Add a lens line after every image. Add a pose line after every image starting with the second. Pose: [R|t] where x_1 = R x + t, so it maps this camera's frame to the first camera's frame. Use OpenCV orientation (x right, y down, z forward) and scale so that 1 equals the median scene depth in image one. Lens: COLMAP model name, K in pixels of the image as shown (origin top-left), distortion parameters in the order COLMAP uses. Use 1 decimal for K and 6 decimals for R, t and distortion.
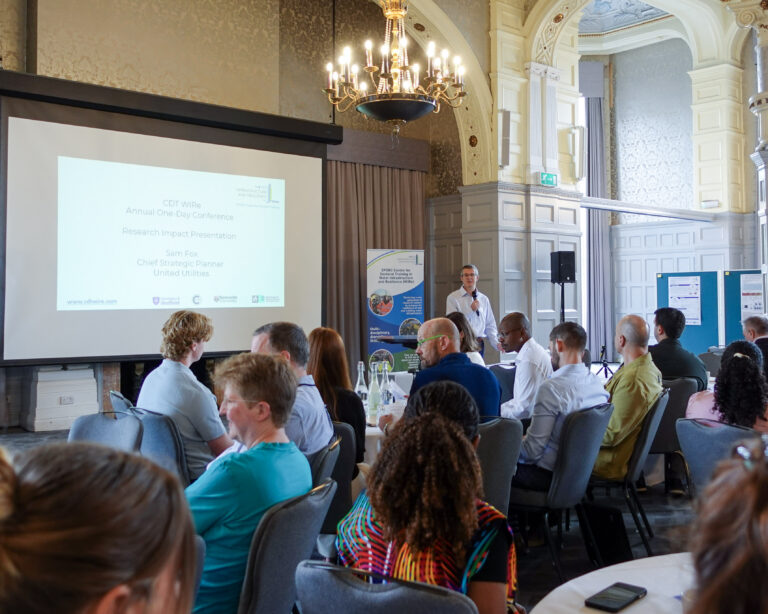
lens RADIAL K [[617.3, 0, 384.6], [0, 617.3, 279.5], [0, 0, 1]] dist [0.006272, 0.001290]
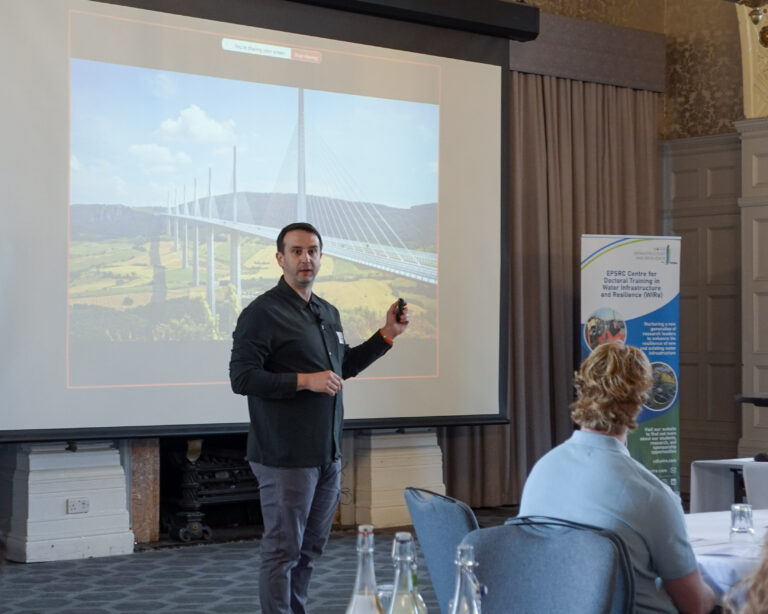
lens RADIAL K [[1143.5, 0, 384.0], [0, 1143.5, 308.1], [0, 0, 1]] dist [0.029529, 0.000000]
pose [[0.999964, 0.008334, 0.001439, -0.201697], [-0.008355, 0.999847, 0.015376, 0.001745], [-0.001310, -0.015388, 0.999881, -0.009822]]
